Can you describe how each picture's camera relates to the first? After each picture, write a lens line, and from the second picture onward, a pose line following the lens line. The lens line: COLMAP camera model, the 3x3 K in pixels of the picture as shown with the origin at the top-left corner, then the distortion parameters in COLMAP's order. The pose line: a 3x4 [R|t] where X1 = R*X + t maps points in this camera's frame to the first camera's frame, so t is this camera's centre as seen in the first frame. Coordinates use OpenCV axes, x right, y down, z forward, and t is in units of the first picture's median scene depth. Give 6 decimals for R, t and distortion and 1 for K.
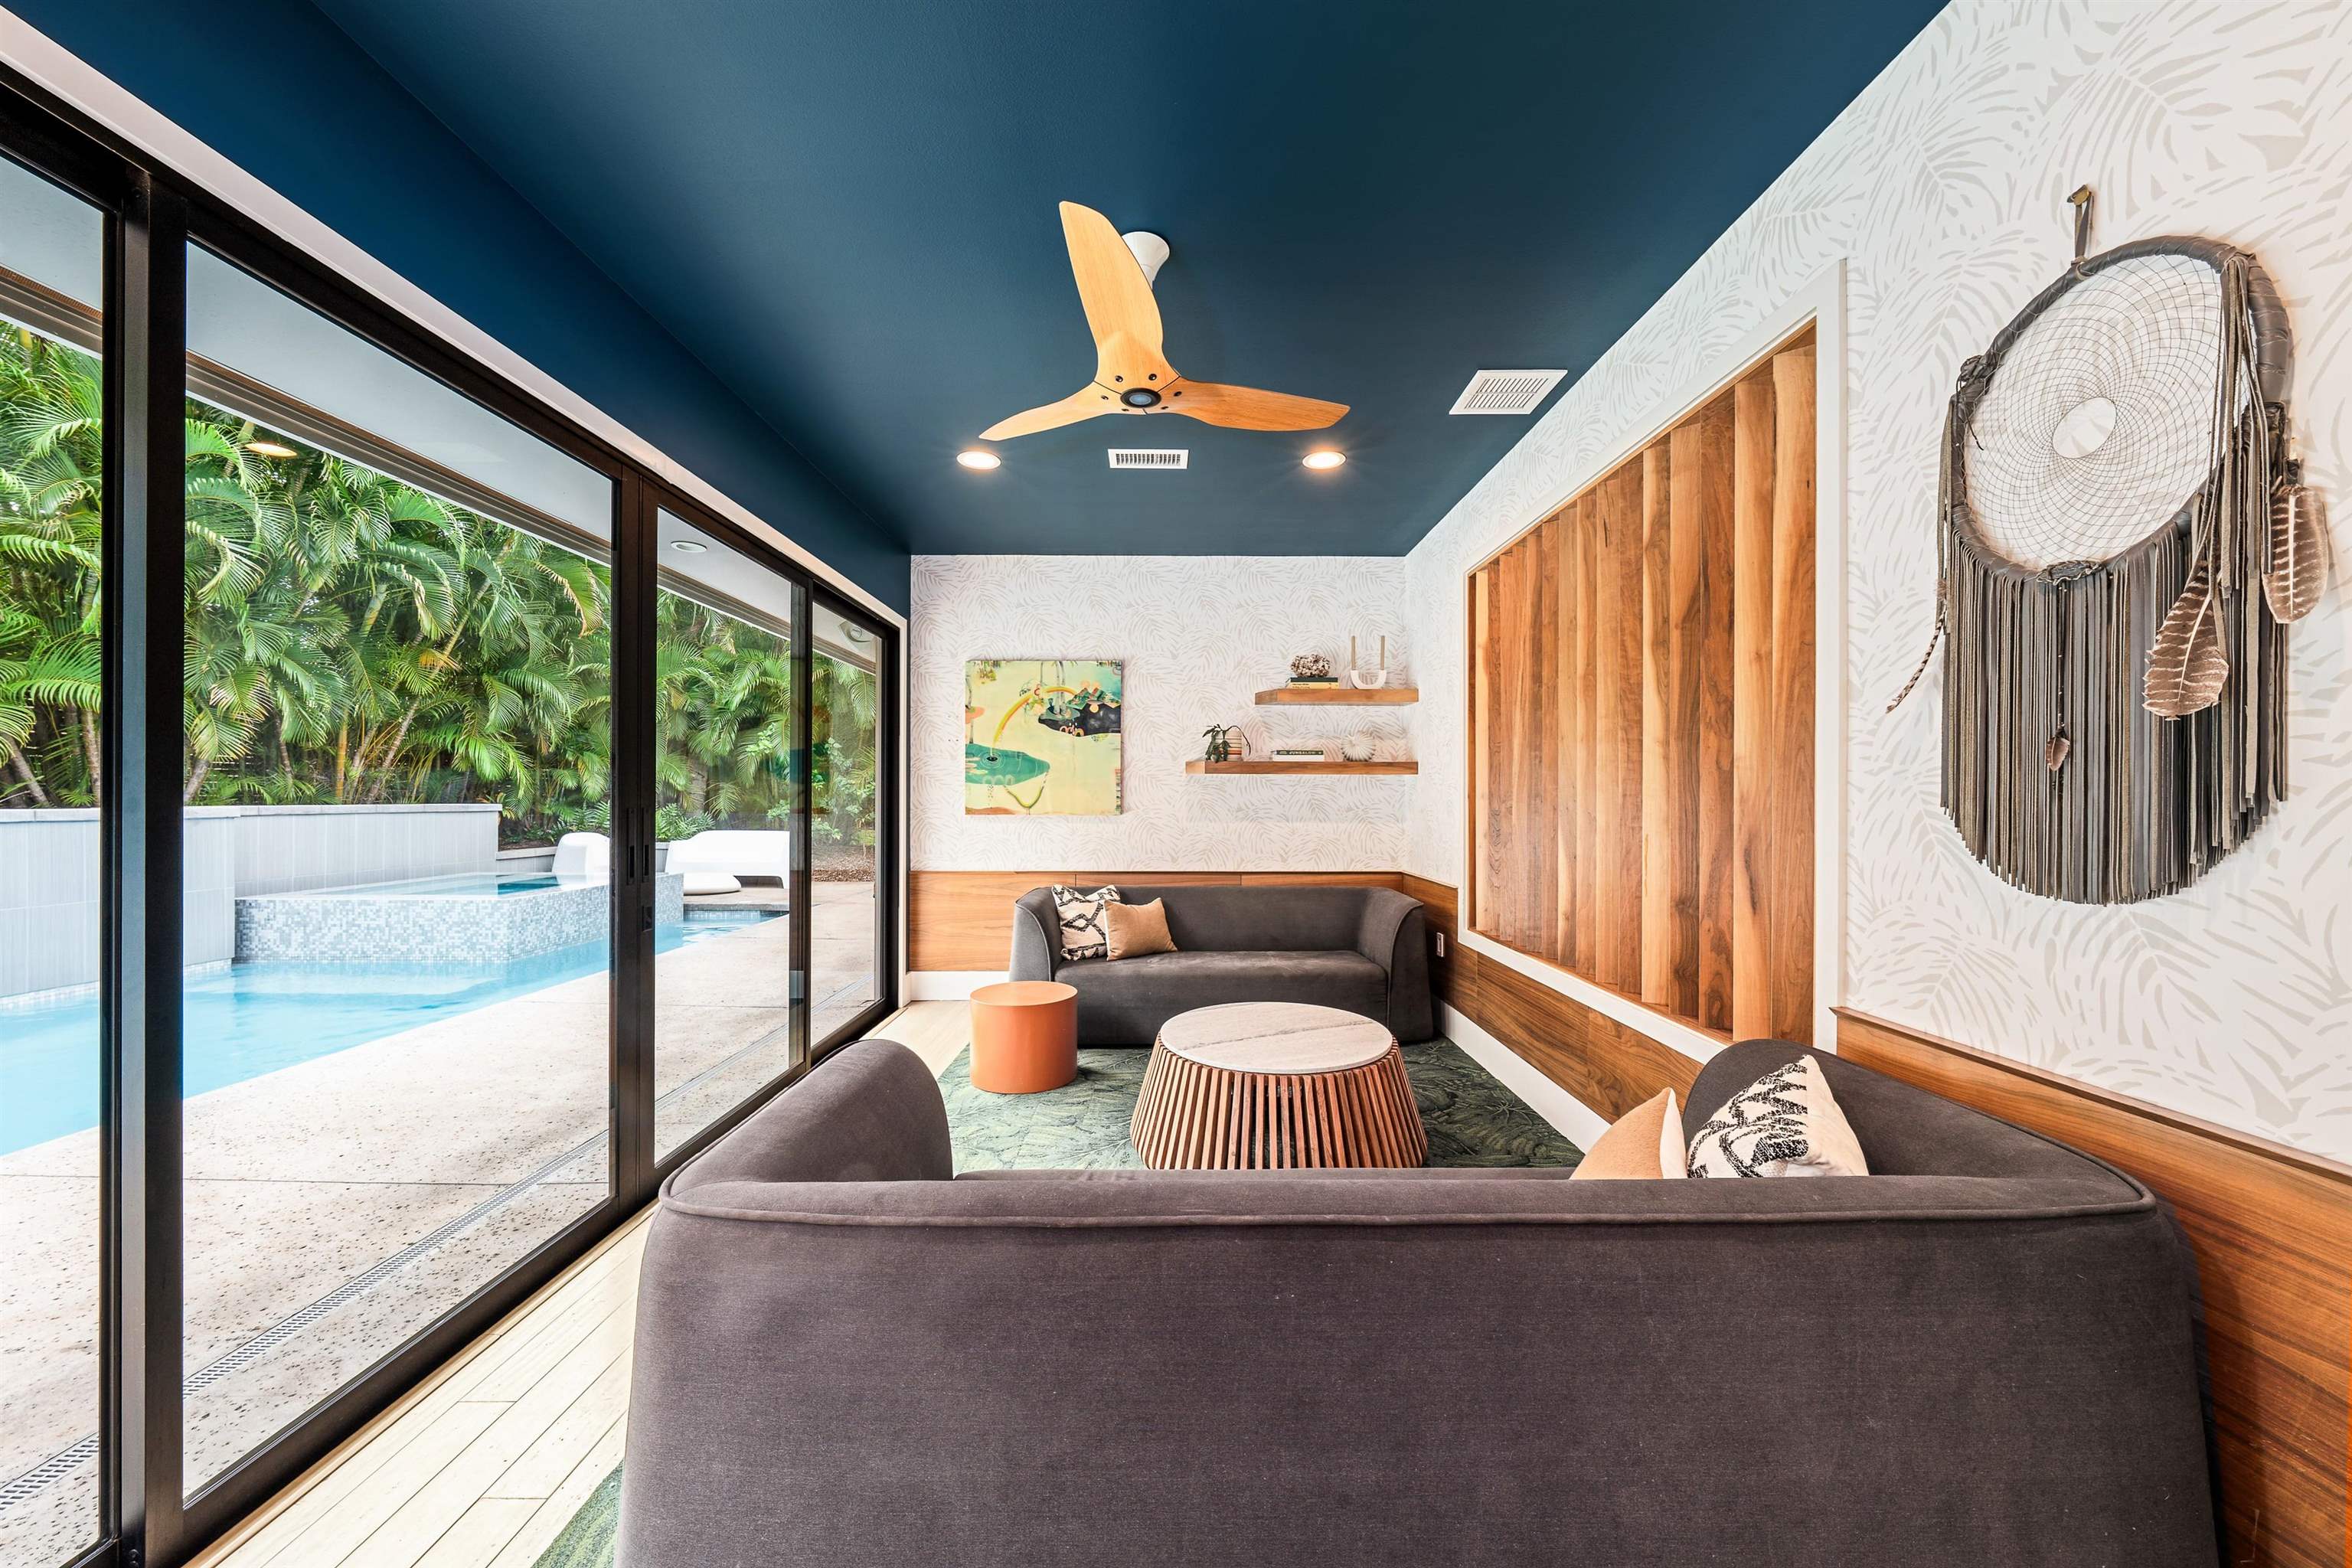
lens RADIAL K [[831.6, 0, 1175.8], [0, 831.6, 792.8], [0, 0, 1]] dist [-0.002894, 0.000347]
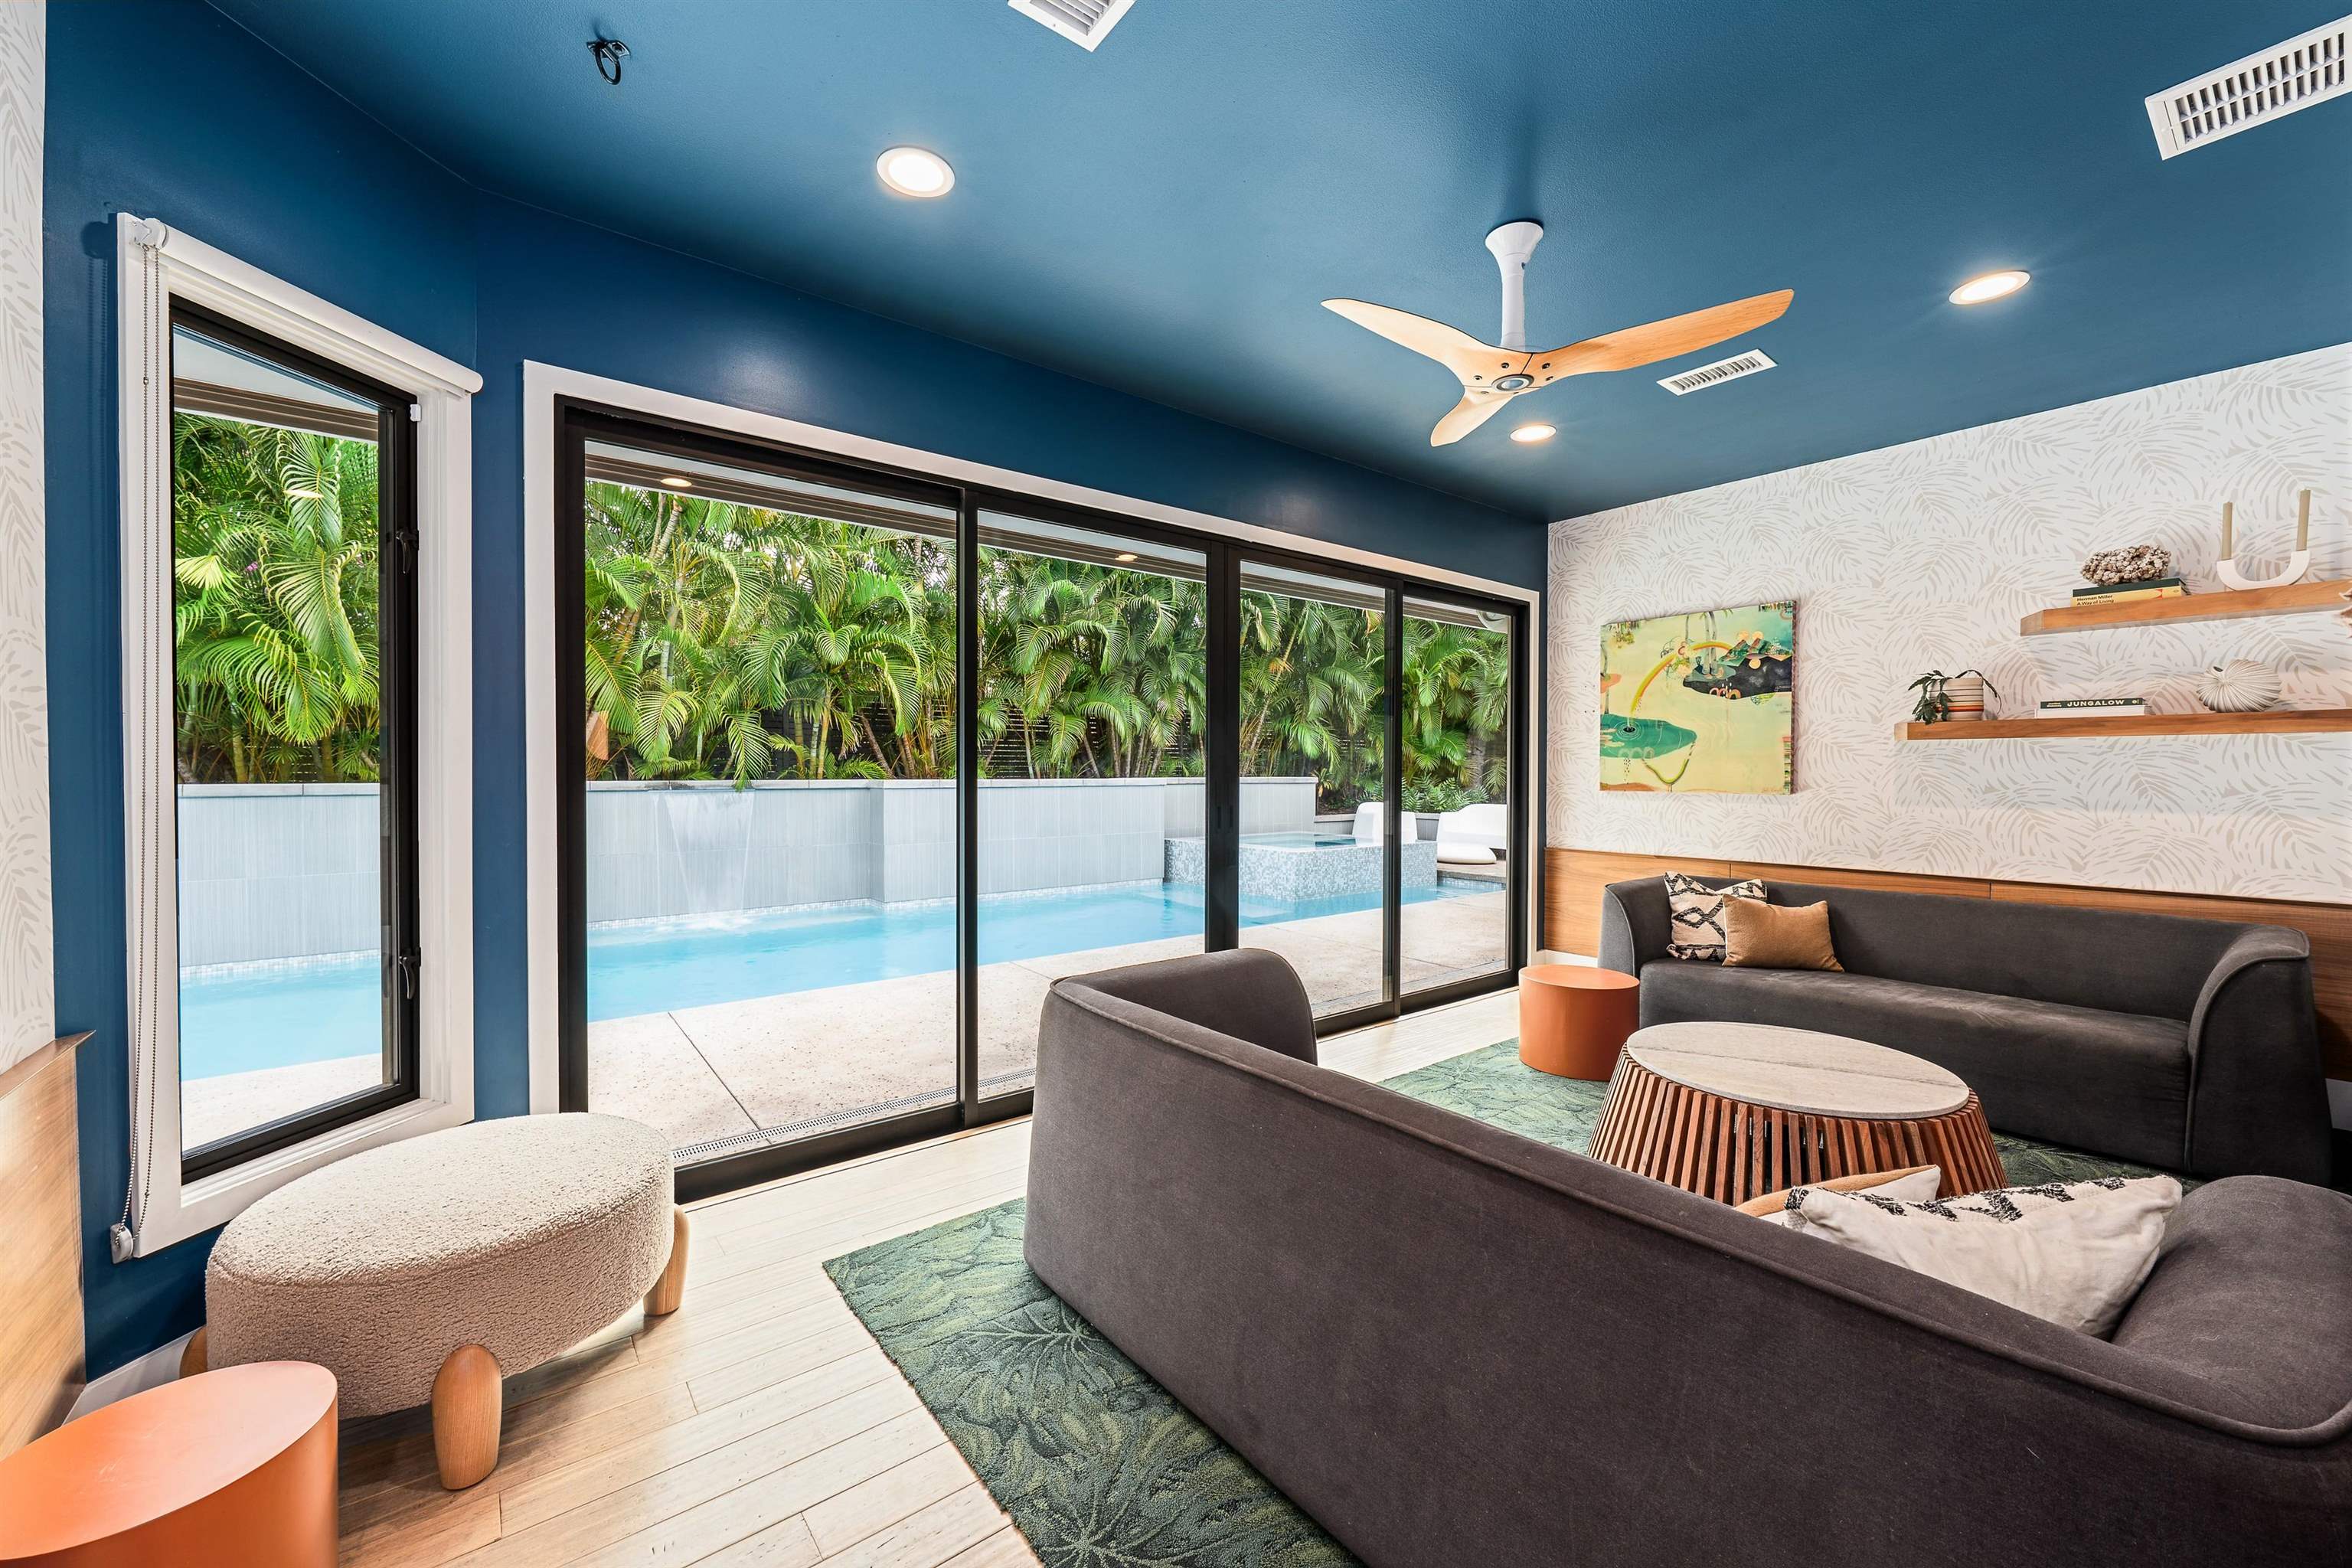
lens RADIAL K [[919.9, 0, 1161.0], [0, 919.9, 771.1], [0, 0, 1]] dist [0.001399, -0.000064]
pose [[0.598236, -0.000316, -0.801320, 0.279158], [0.004011, 0.999989, 0.002599, -0.000121], [0.801310, -0.004769, 0.598231, -0.012904]]
